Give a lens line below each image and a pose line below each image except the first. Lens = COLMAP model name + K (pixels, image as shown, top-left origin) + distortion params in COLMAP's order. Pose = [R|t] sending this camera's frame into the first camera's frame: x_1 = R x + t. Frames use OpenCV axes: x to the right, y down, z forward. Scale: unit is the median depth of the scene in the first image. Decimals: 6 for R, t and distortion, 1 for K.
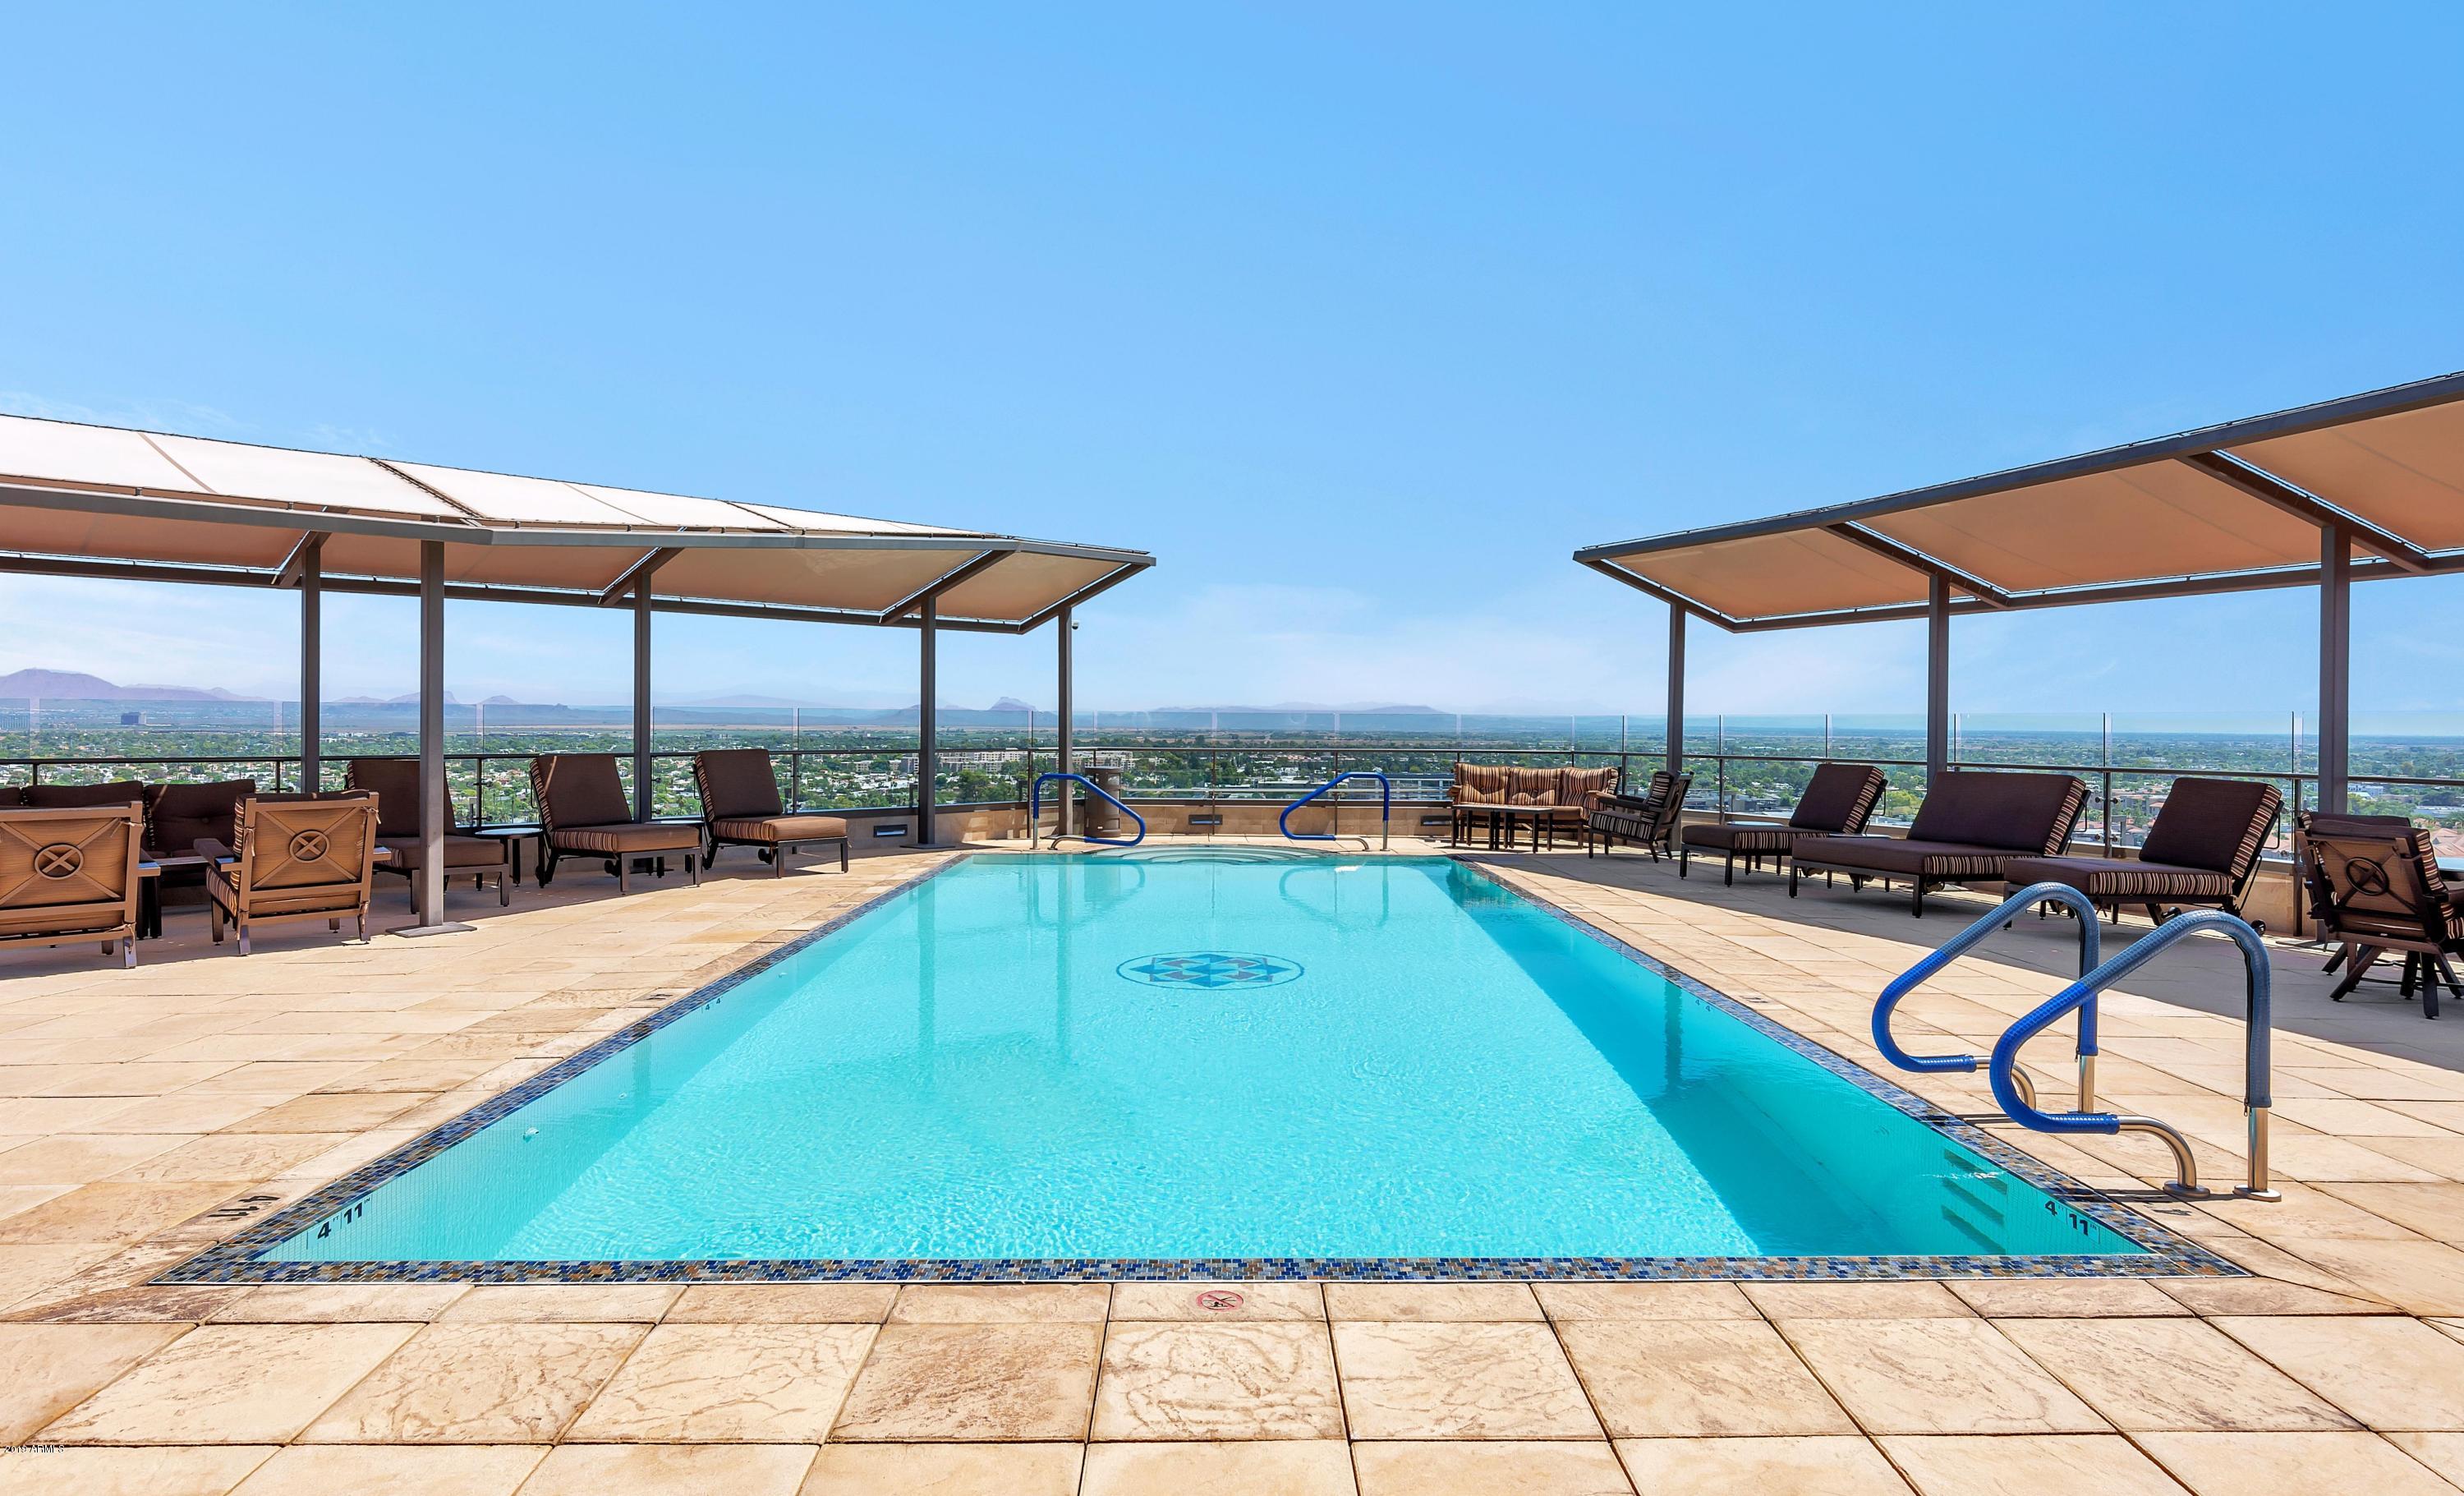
lens RADIAL K [[1441.4, 0, 1237.7], [0, 1441.4, 739.7], [0, 0, 1]] dist [-0.010646, 0.002748]
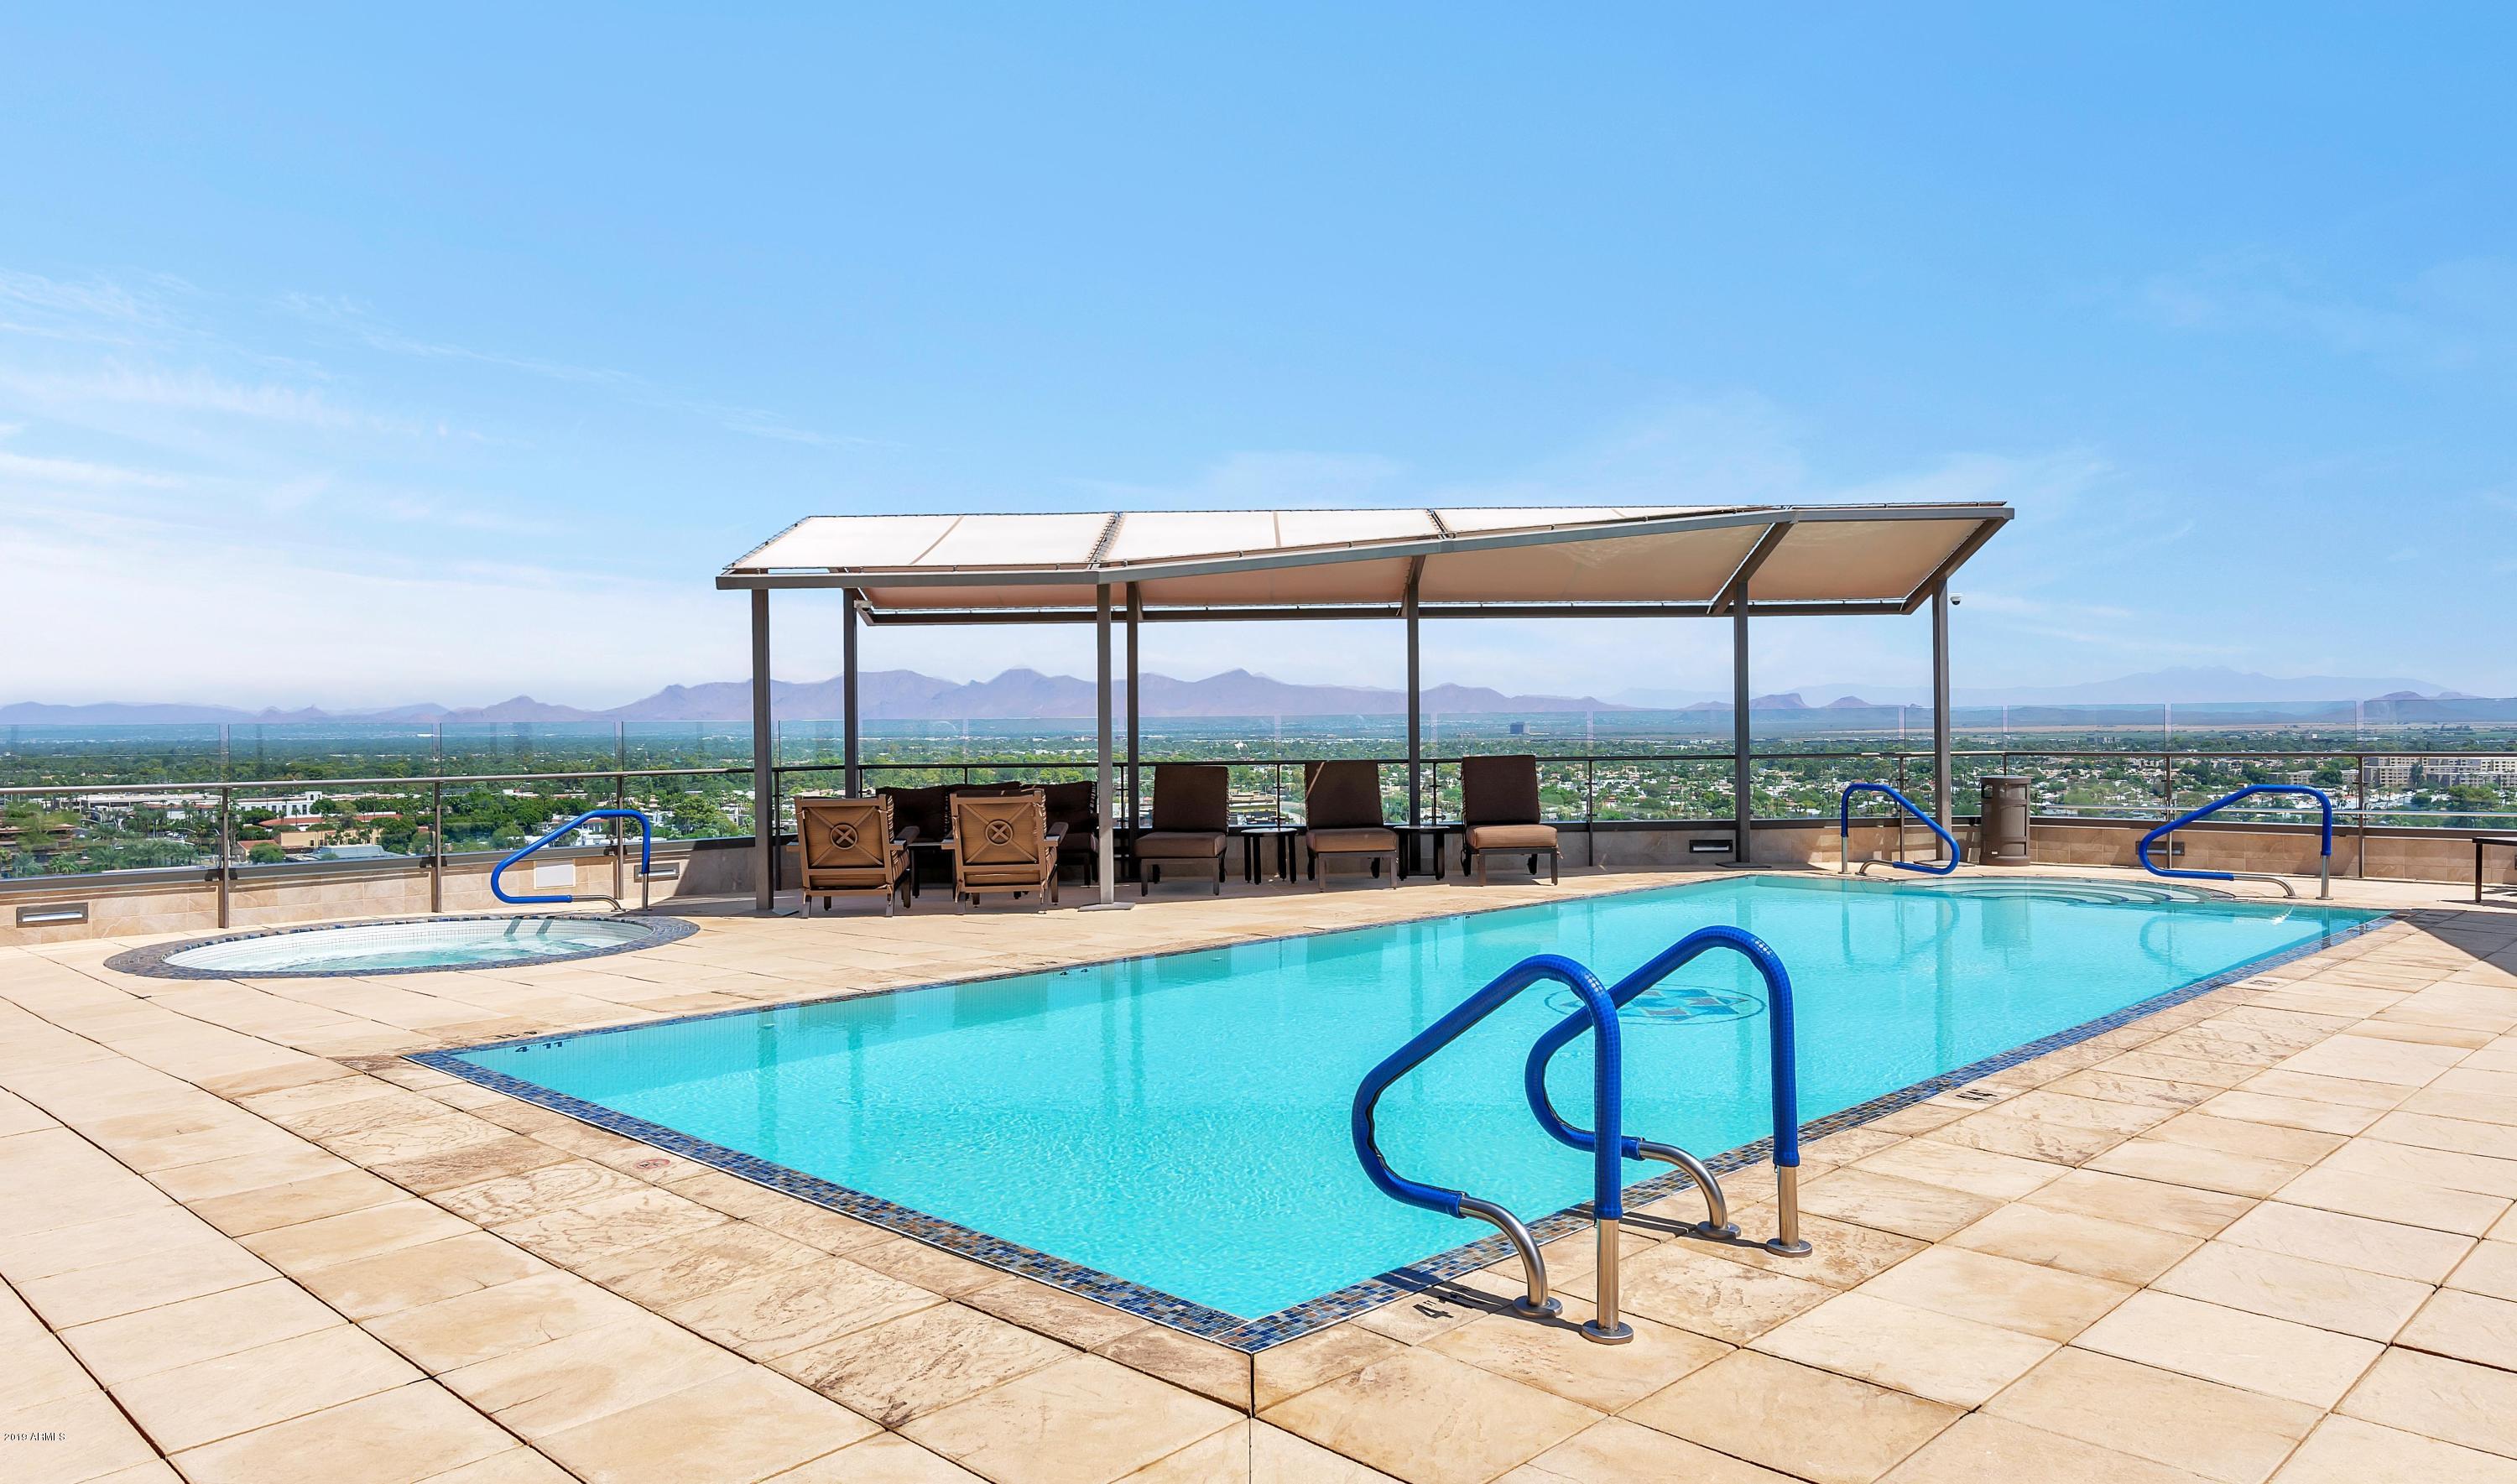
lens RADIAL K [[1710.4, 0, 1257.2], [0, 1710.4, 738.5], [0, 0, 1]] dist [-0.006827, -0.000196]
pose [[0.701295, -0.009722, -0.712805, 0.376341], [0.006819, 0.999953, -0.006930, 0.002393], [0.712838, 0.000000, 0.701328, 0.071886]]
